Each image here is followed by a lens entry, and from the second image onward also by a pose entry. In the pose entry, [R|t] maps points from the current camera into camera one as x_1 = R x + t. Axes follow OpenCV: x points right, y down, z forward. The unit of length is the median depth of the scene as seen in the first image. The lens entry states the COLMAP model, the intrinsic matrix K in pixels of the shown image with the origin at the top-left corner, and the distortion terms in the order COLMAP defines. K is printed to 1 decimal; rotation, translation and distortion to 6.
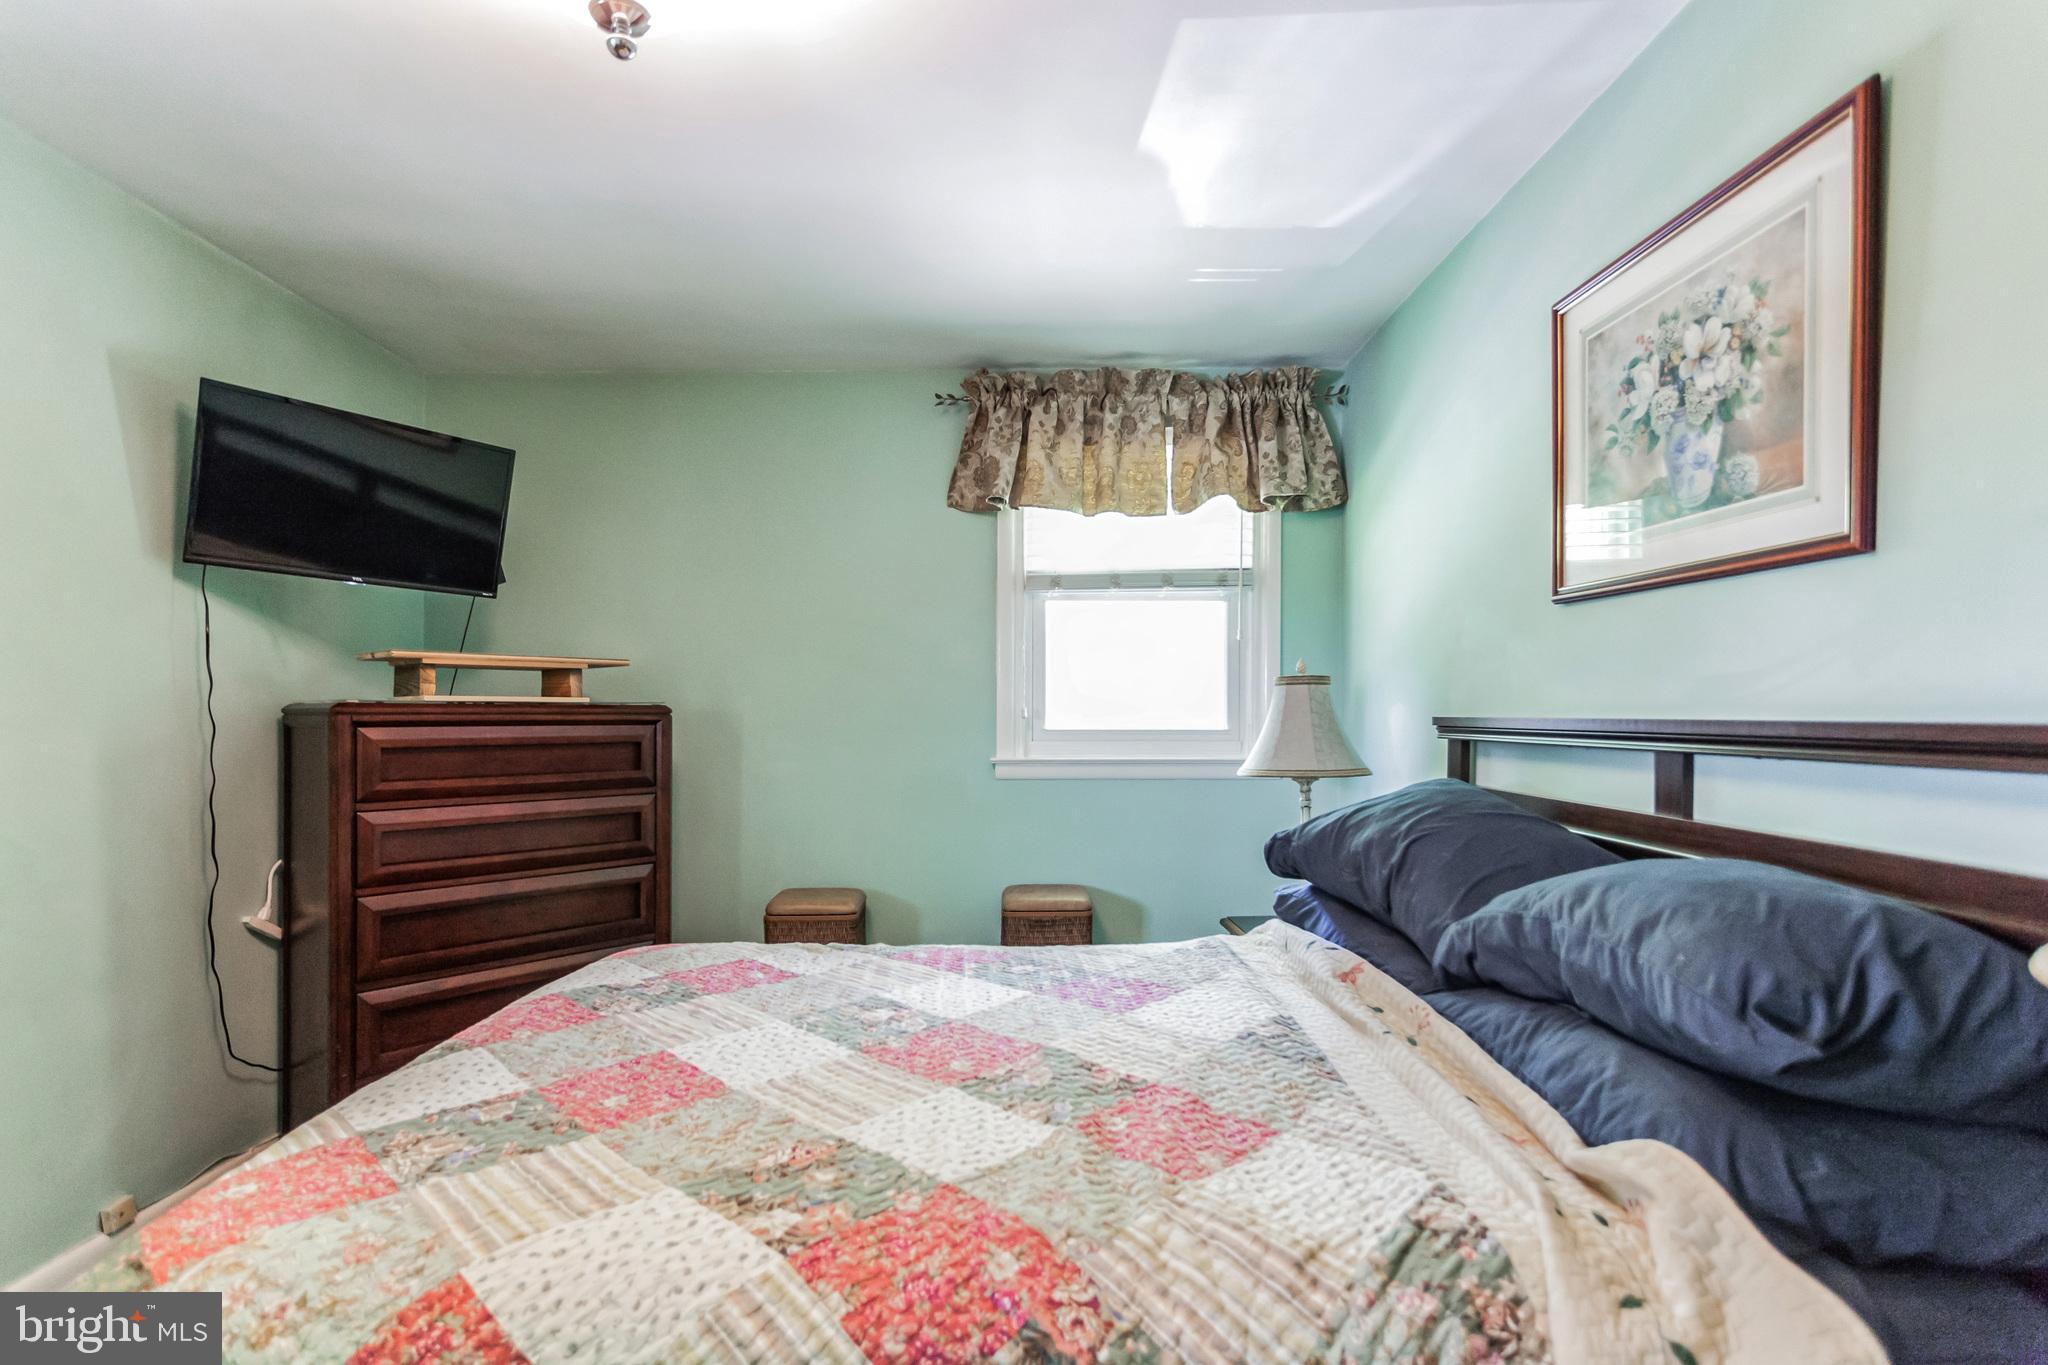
lens RADIAL K [[1025.0, 0, 1031.7], [0, 1025.0, 708.6], [0, 0, 1]] dist [0.006543, 0.001150]
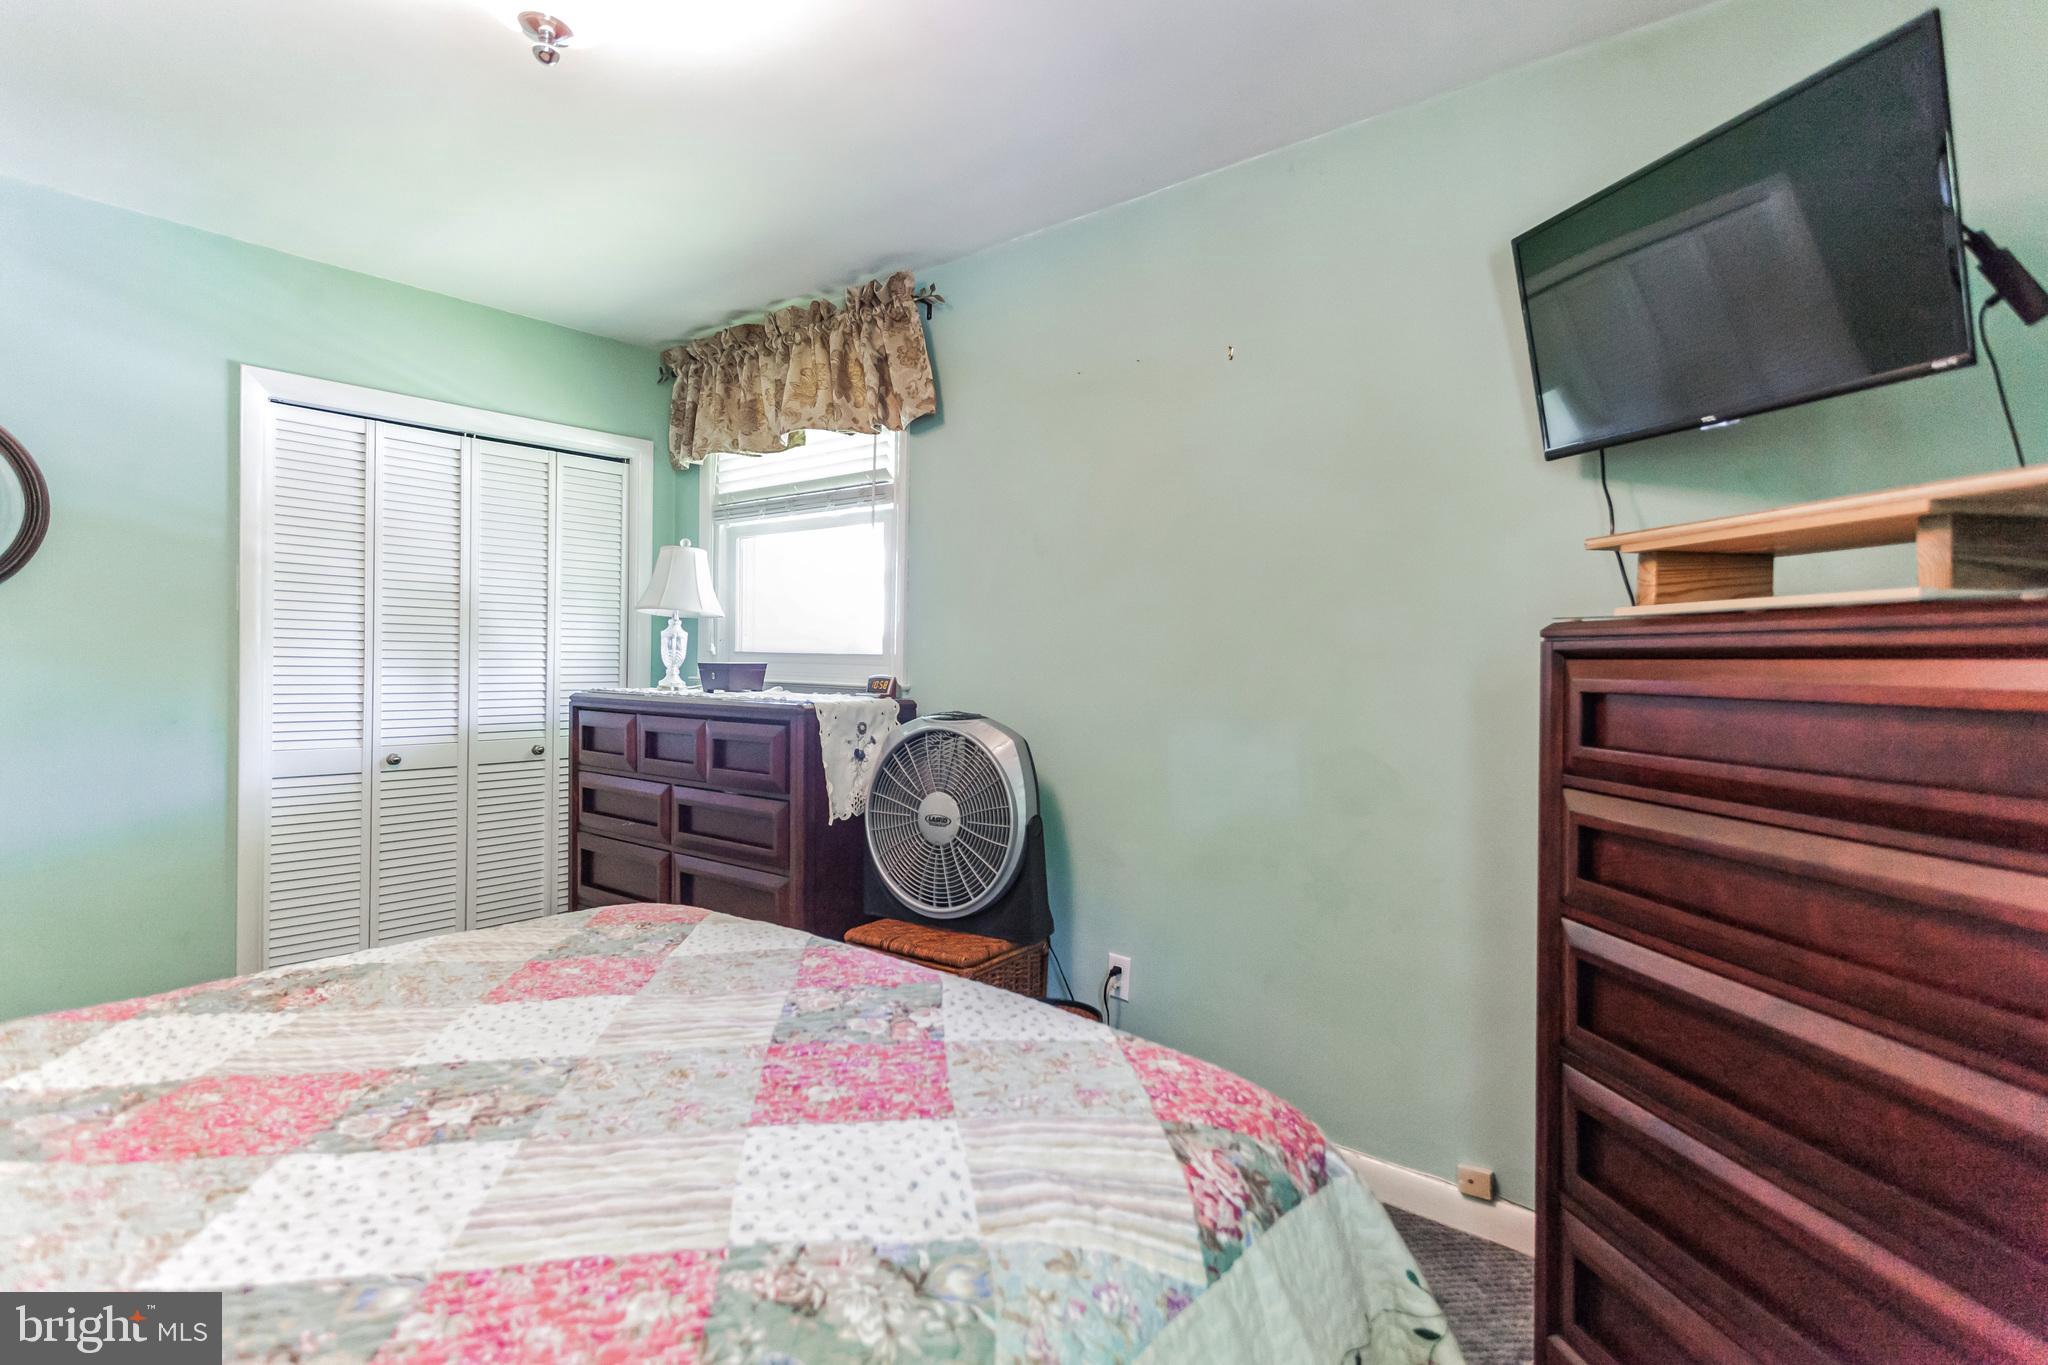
lens RADIAL K [[998.2, 0, 1016.5], [0, 998.2, 686.6], [0, 0, 1]] dist [0.011443, 0.000640]
pose [[-0.644372, 0.005110, -0.764695, 0.053199], [-0.015560, 0.999683, 0.019792, 0.022531], [0.764554, 0.024652, -0.644088, 1.011795]]
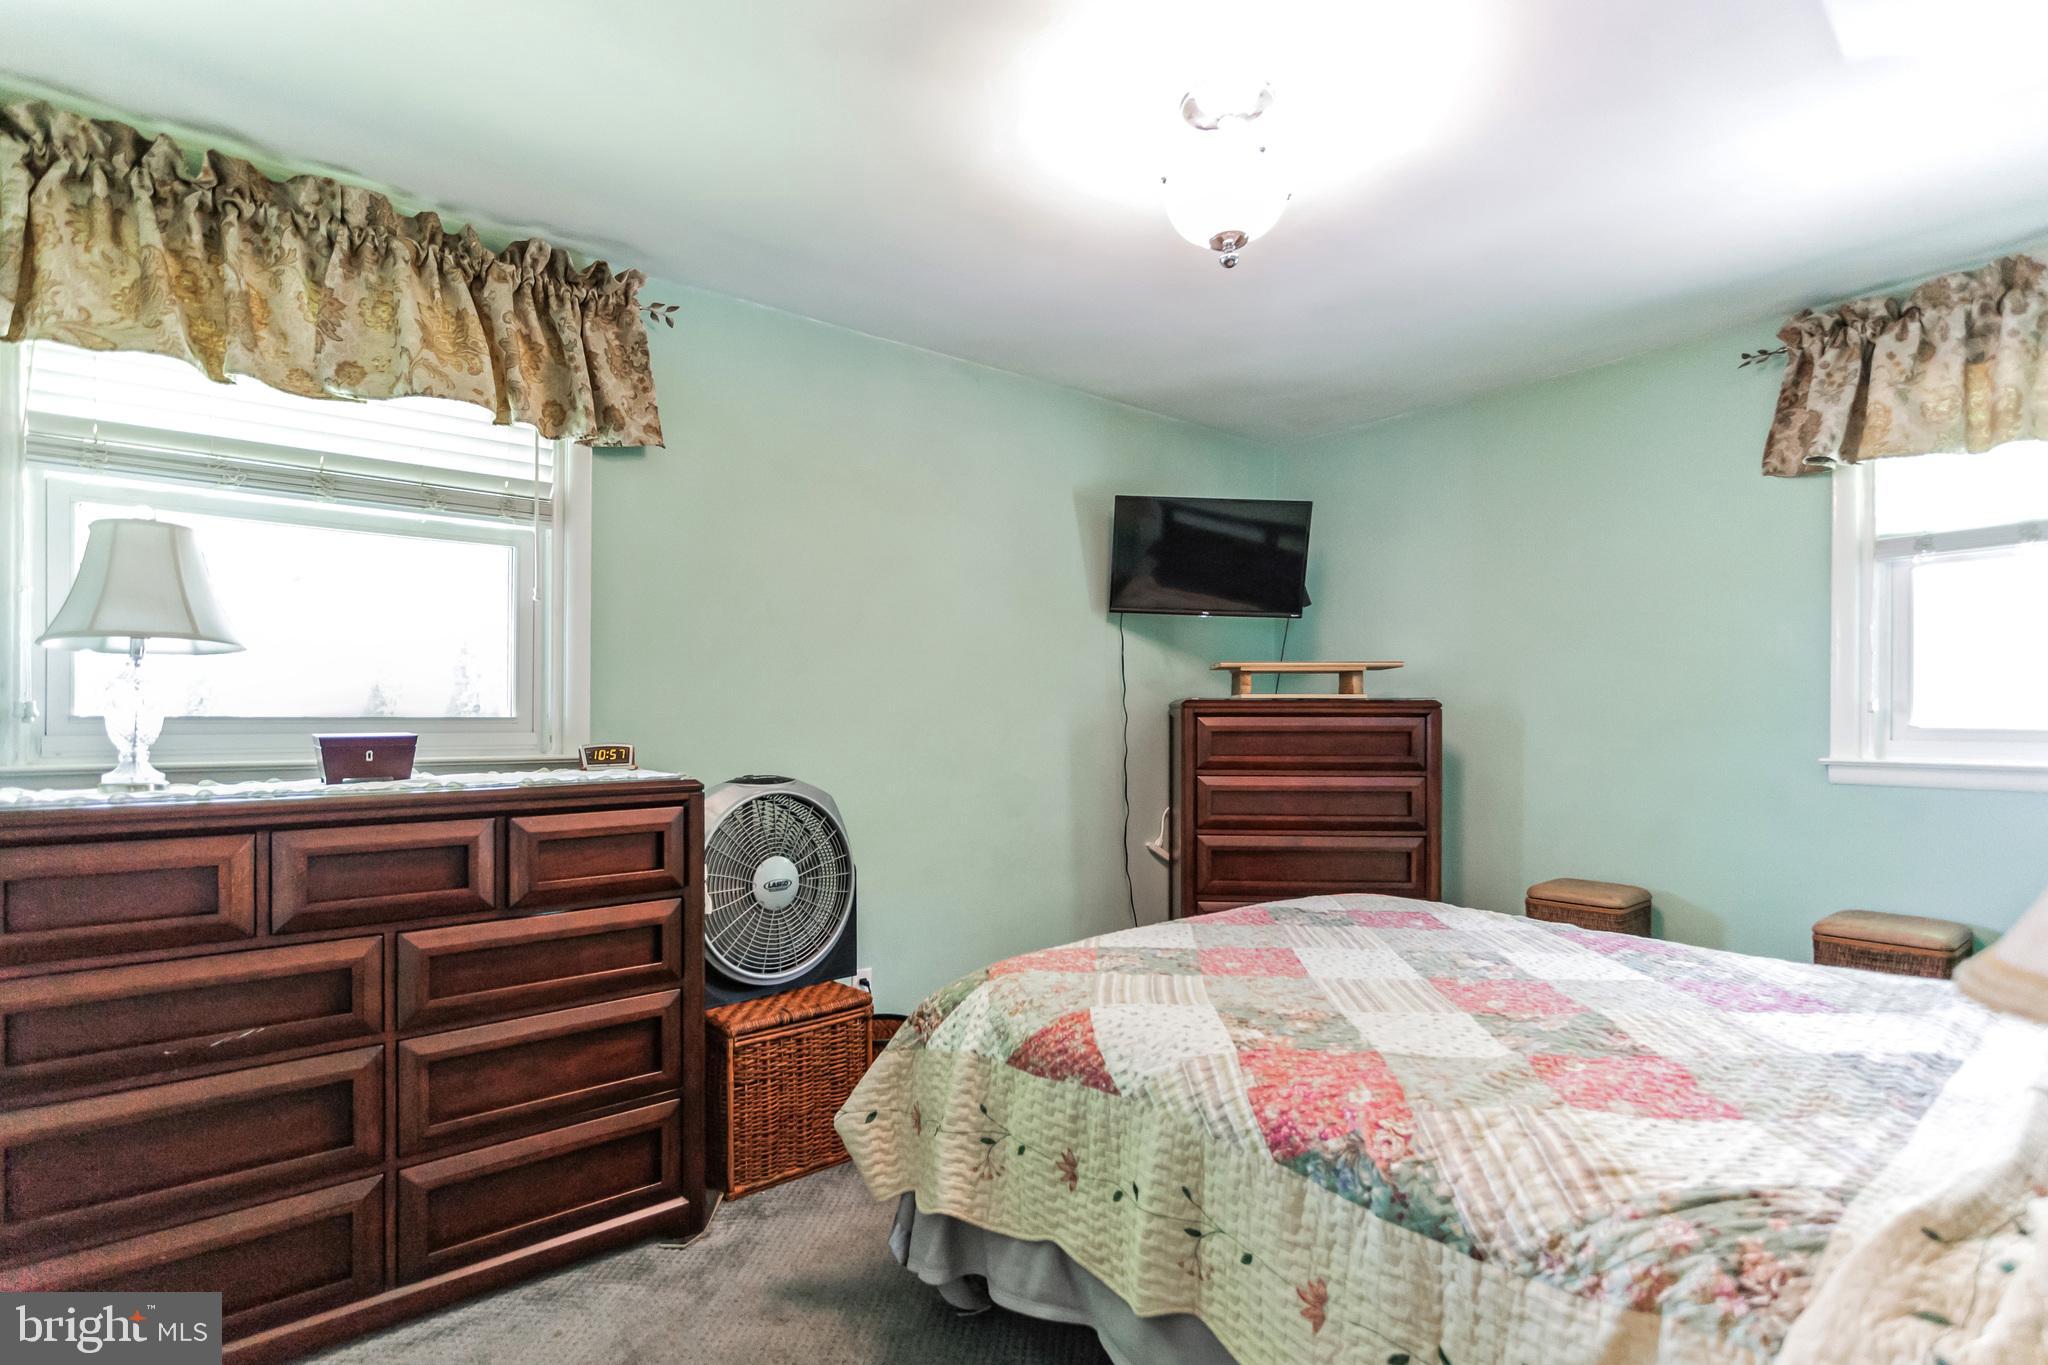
lens RADIAL K [[1025.0, 0, 1031.7], [0, 1025.0, 708.6], [0, 0, 1]] dist [0.006543, 0.001150]
pose [[0.633112, -0.002956, -0.774054, 0.272354], [0.003986, 0.999992, -0.000559, 0.005603], [0.774050, -0.002731, 0.633119, -0.079722]]
